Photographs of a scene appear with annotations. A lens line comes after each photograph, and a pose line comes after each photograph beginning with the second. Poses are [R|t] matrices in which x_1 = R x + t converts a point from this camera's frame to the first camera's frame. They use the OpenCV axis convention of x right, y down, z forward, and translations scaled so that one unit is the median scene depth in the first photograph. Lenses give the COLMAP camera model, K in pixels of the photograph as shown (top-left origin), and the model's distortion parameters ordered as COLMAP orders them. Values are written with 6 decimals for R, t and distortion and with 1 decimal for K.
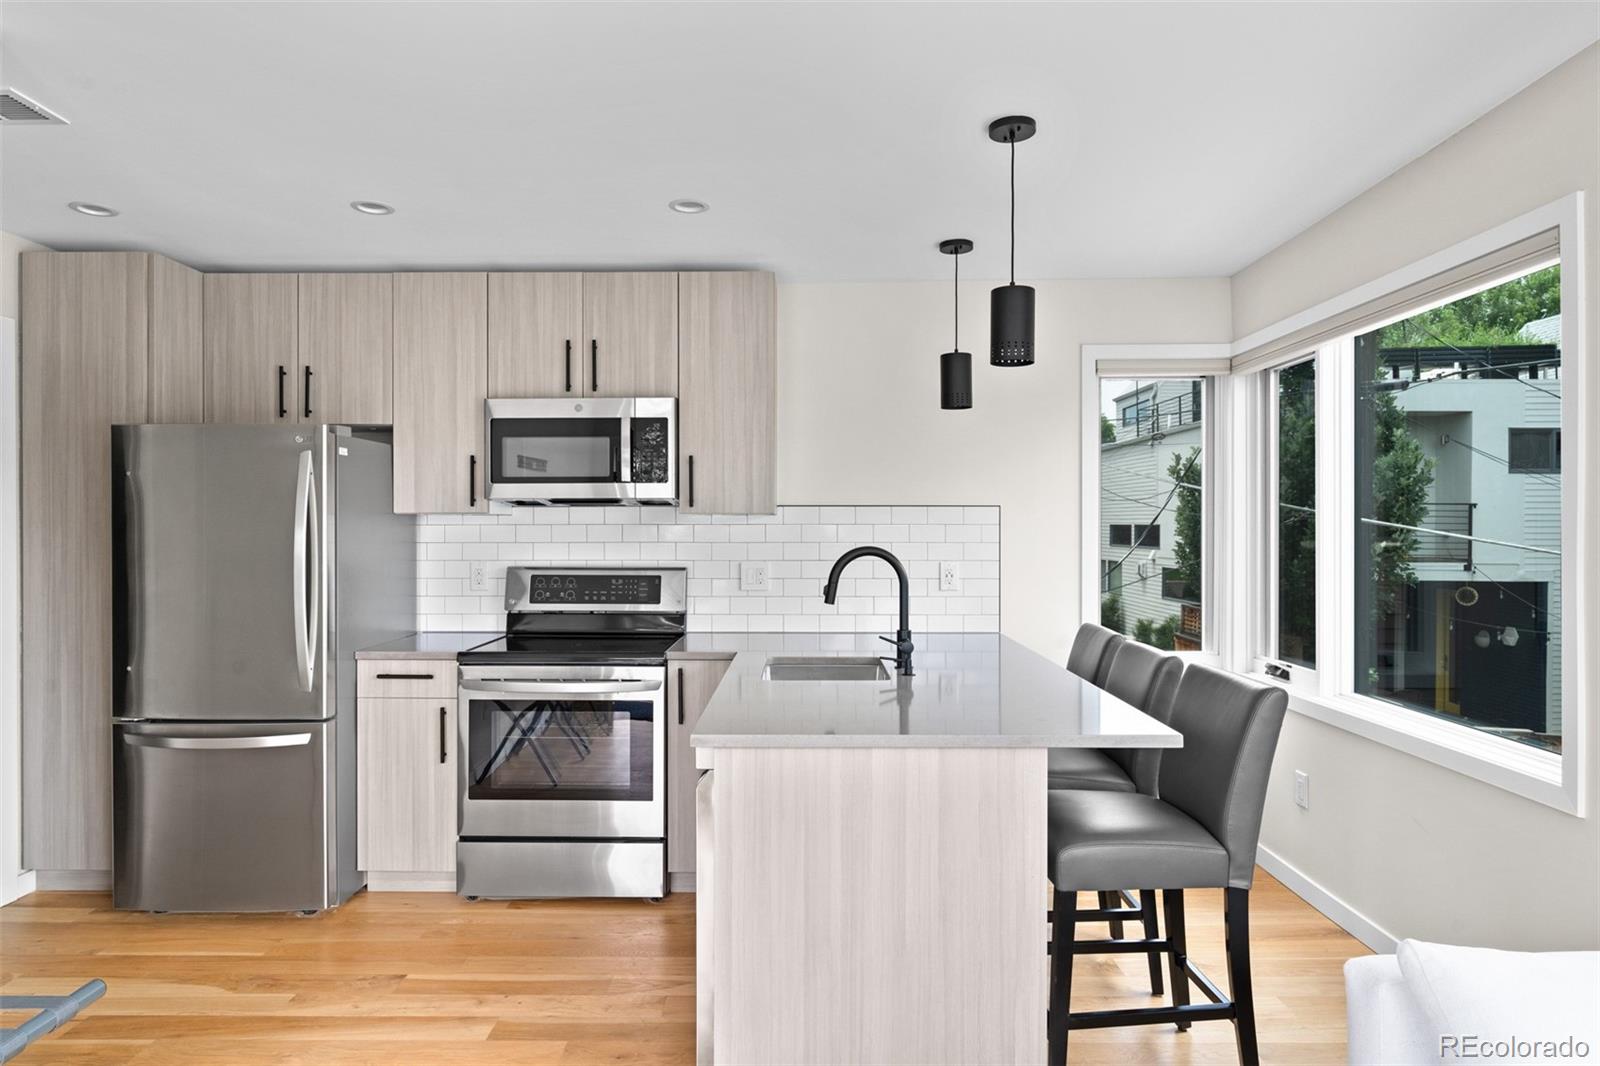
lens RADIAL K [[953.6, 0, 802.8], [0, 953.6, 533.6], [0, 0, 1]] dist [0.003174, 0.003697]
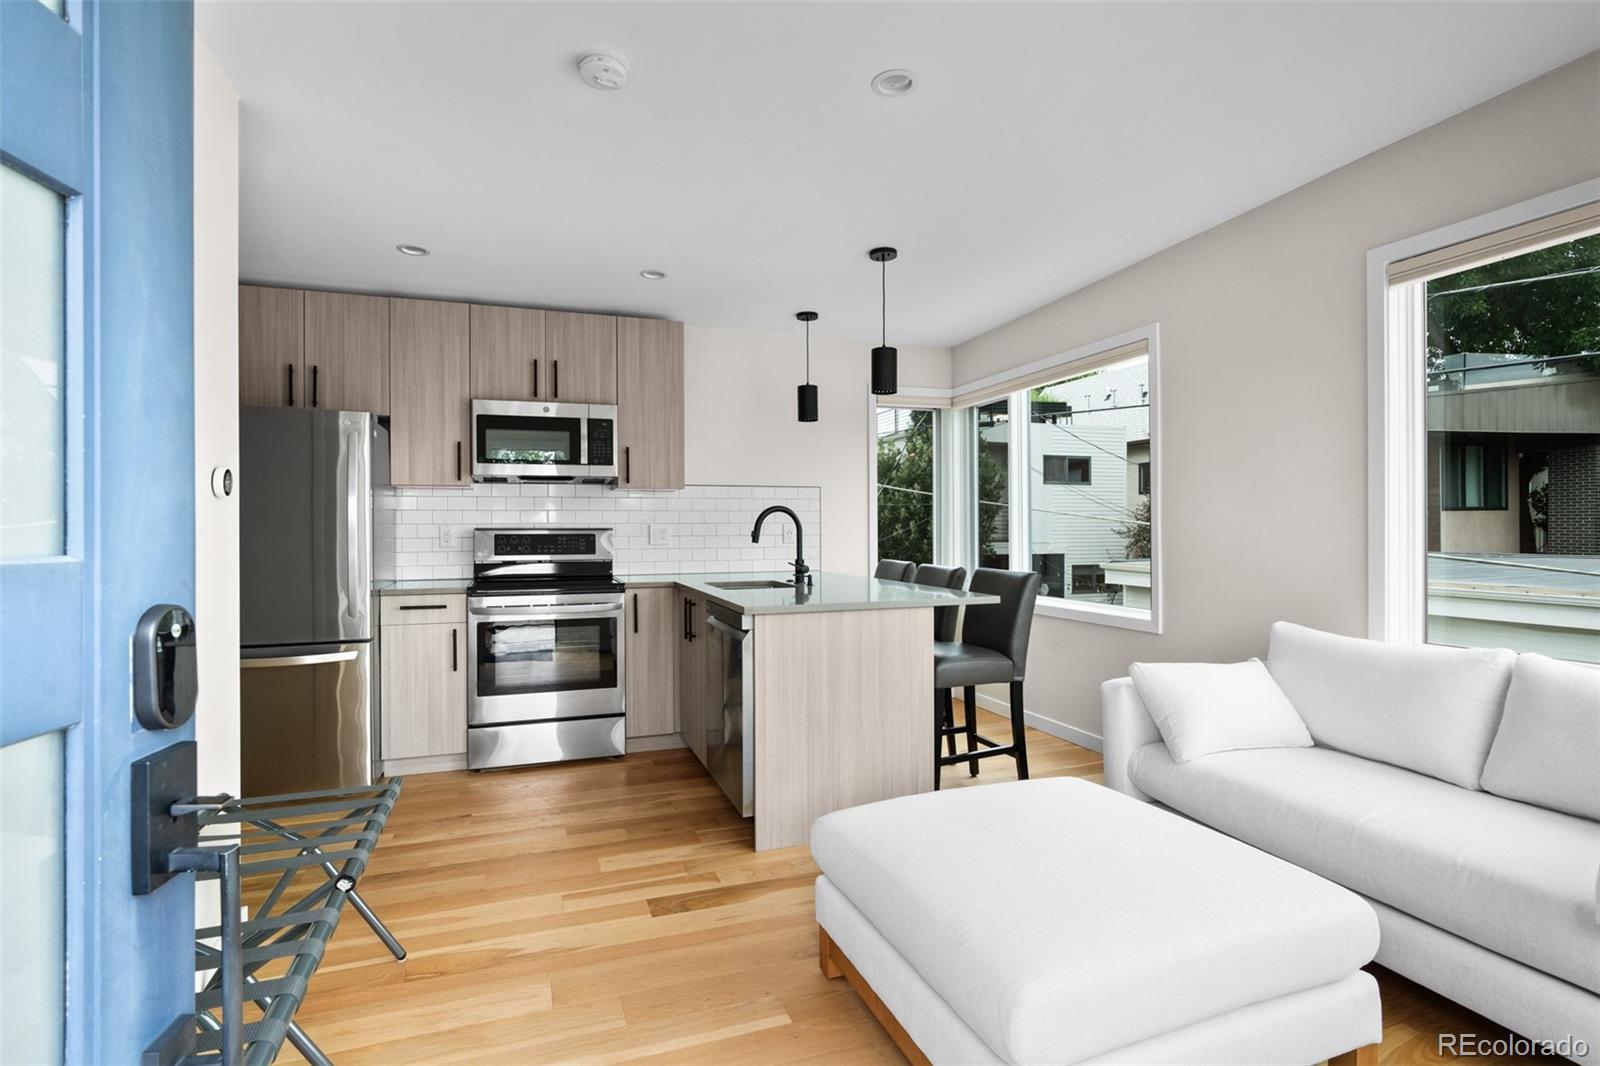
lens RADIAL K [[762.9, 0, 793.7], [0, 762.9, 527.6], [0, 0, 1]] dist [0.008574, -0.000082]
pose [[0.942514, -0.005462, 0.334123, -0.264155], [0.007197, 0.999966, -0.003955, 0.044247], [-0.334090, 0.006132, 0.942521, -0.149865]]
